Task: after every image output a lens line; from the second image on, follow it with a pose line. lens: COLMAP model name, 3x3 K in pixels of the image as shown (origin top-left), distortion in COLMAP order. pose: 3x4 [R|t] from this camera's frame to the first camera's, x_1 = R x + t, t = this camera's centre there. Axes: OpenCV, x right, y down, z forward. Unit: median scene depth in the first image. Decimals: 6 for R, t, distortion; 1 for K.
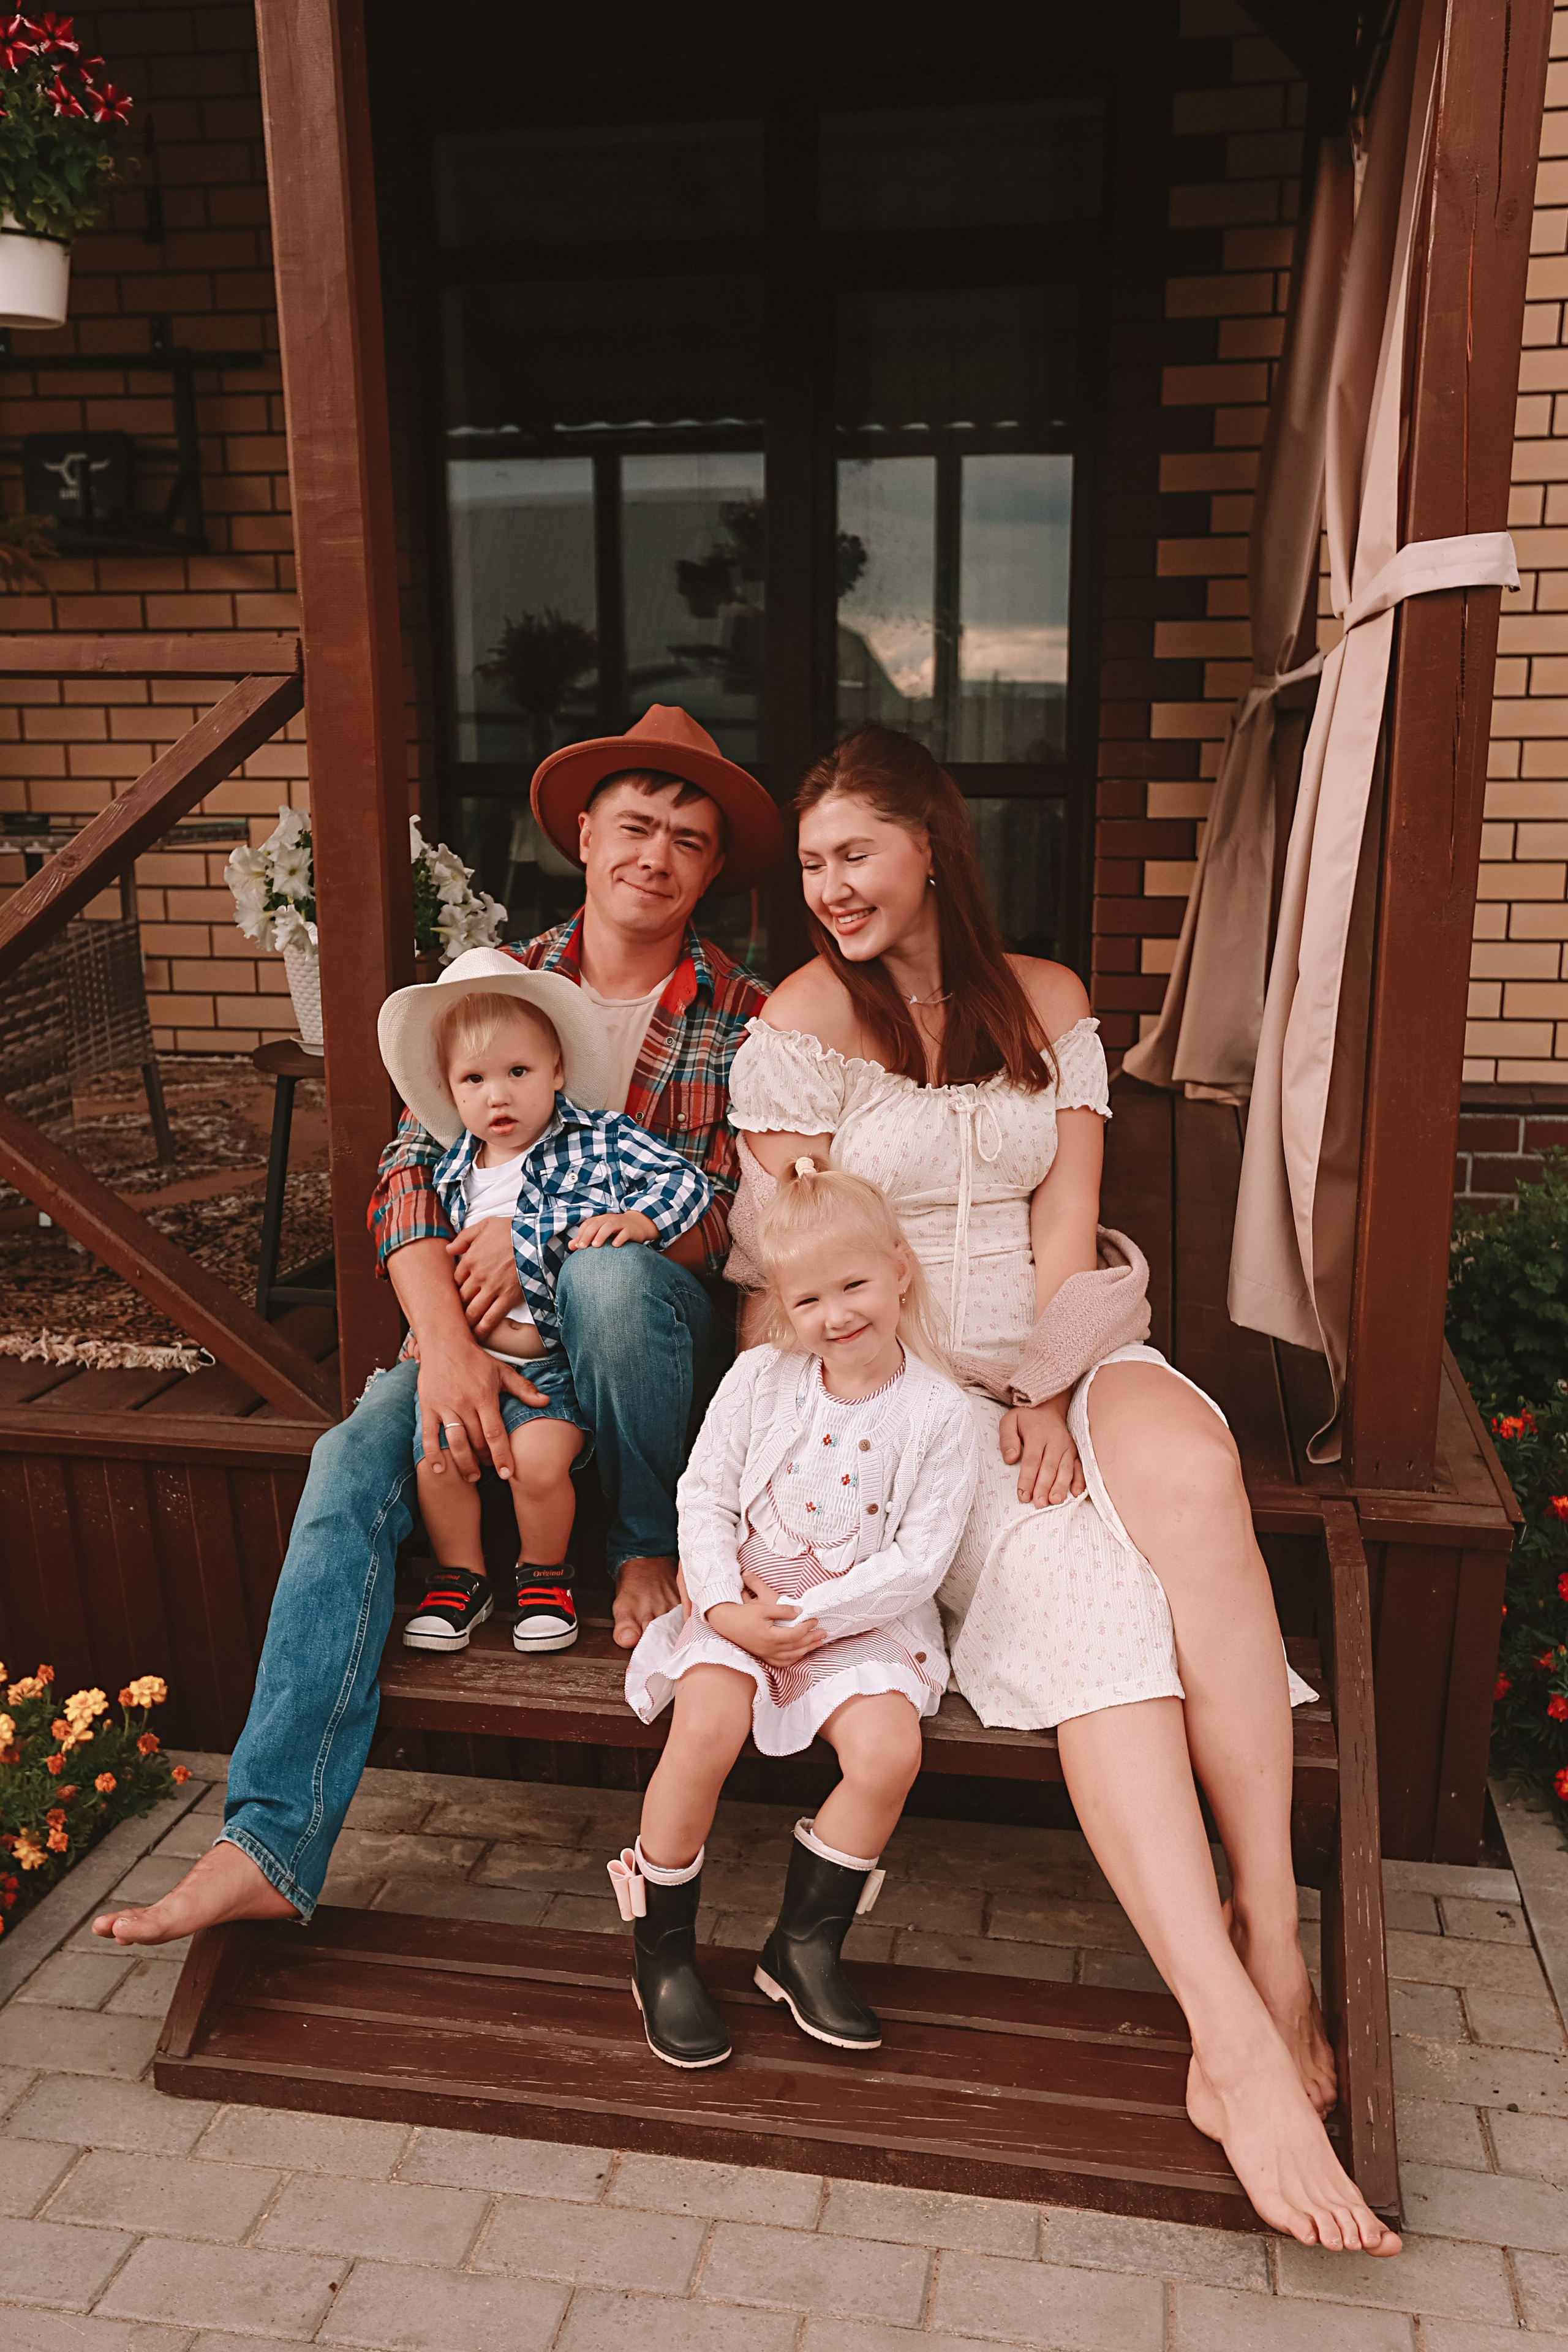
lens RADIAL K [[2008.0, 0, 789.9], [0, 2008.0, 1182.3], [0, 0, 1]] dist [0.074306, 0.007918]
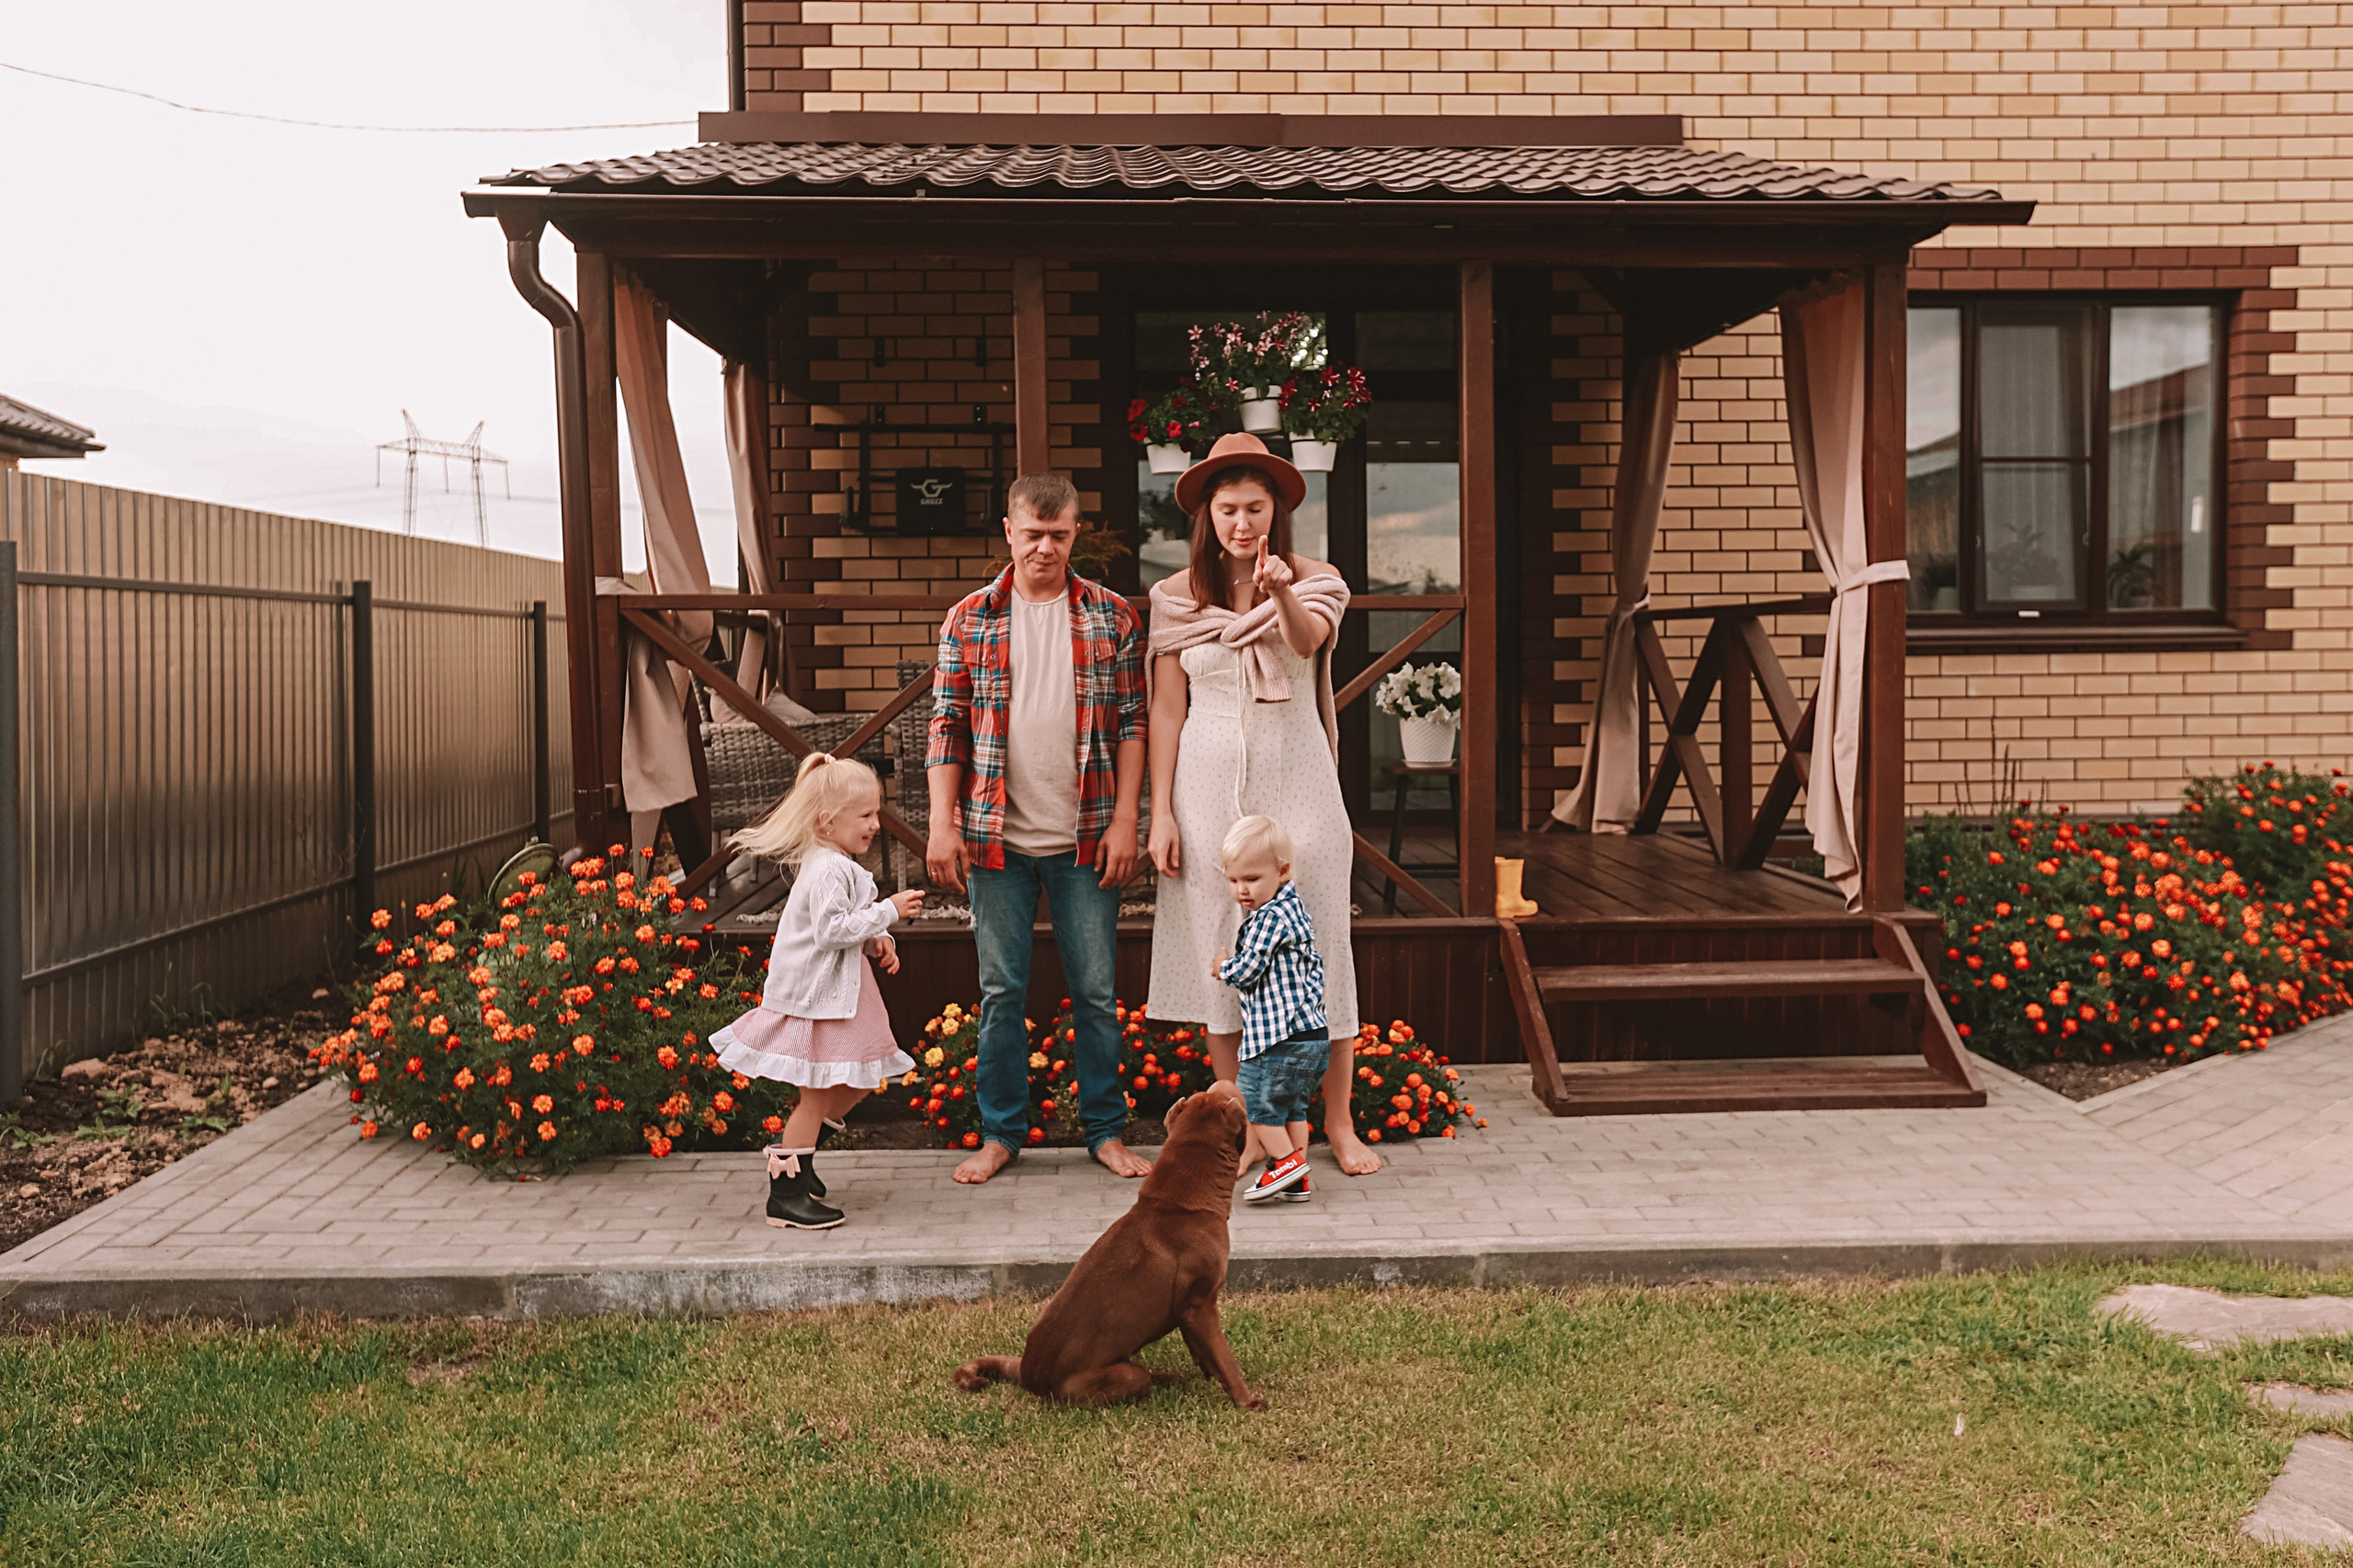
lens RADIAL K [[1991.7, 0, 1175.1], [0, 1991.7, 780.0], [0, 0, 1]] dist [-0.005329, -0.000408]
pose [[0.972888, -0.022931, 0.230139, -0.541649], [0.057393, 0.987884, -0.144192, 0.137327], [-0.224044, 0.153491, 0.962416, -0.590854]]
